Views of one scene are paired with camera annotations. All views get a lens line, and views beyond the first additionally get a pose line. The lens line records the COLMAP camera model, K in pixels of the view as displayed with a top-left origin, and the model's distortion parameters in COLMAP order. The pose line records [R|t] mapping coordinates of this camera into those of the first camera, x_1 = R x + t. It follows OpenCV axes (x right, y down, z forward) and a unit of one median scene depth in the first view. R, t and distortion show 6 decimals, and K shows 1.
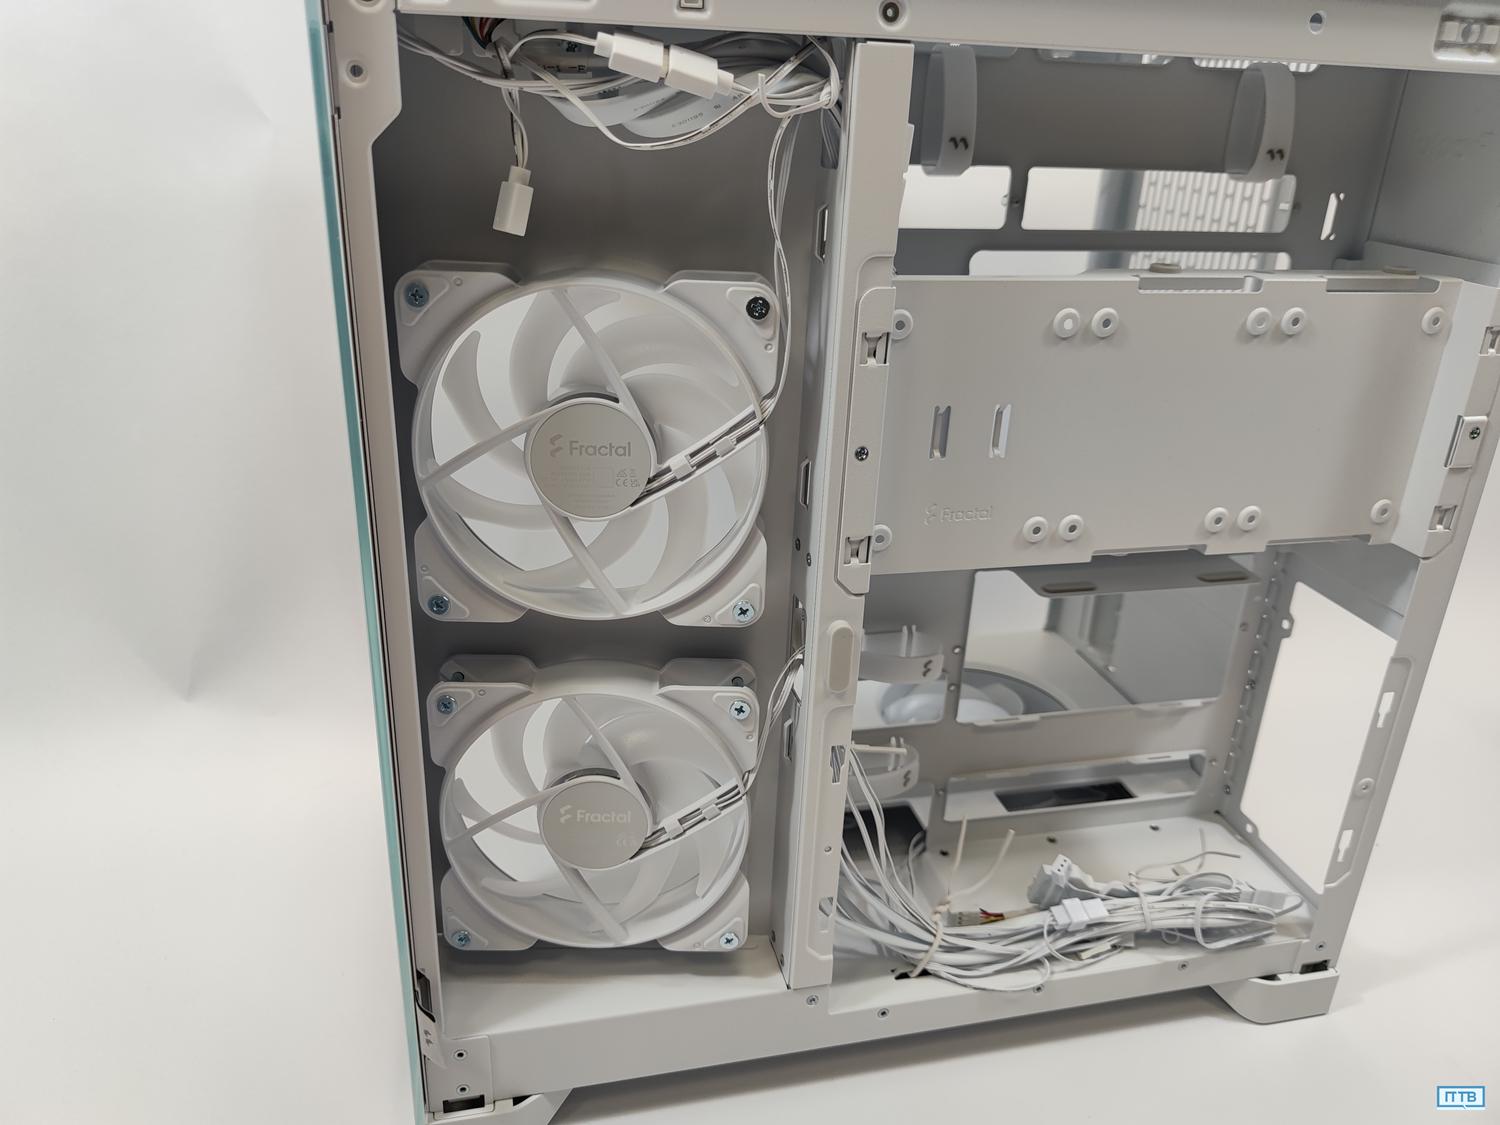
lens RADIAL K [[1105.3, 0, 747.4], [0, 1105.3, 552.8], [0, 0, 1]] dist [0.032369, -0.070718]
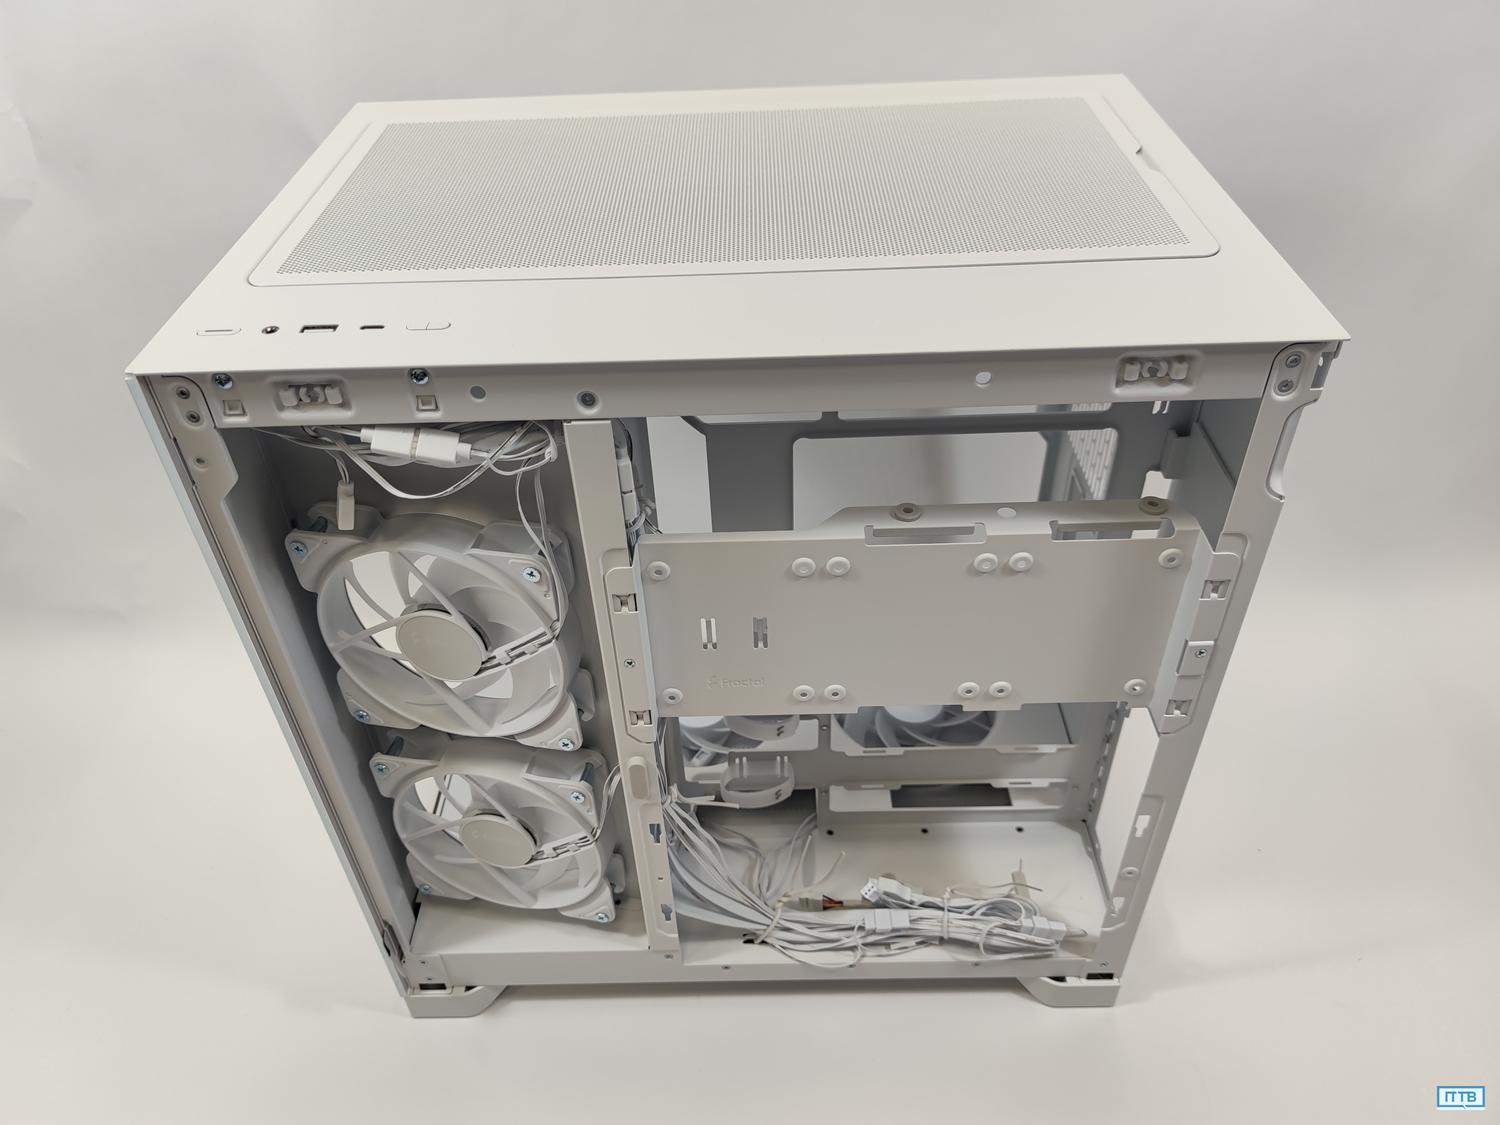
lens RADIAL K [[1105.3, 0, 758.8], [0, 1105.3, 559.5], [0, 0, 1]] dist [0.032369, -0.070718]
pose [[0.968920, 0.094500, -0.228612, 0.419373], [-0.022141, 0.953577, 0.300334, -0.469322], [0.246380, -0.285938, 0.926033, -0.111155]]
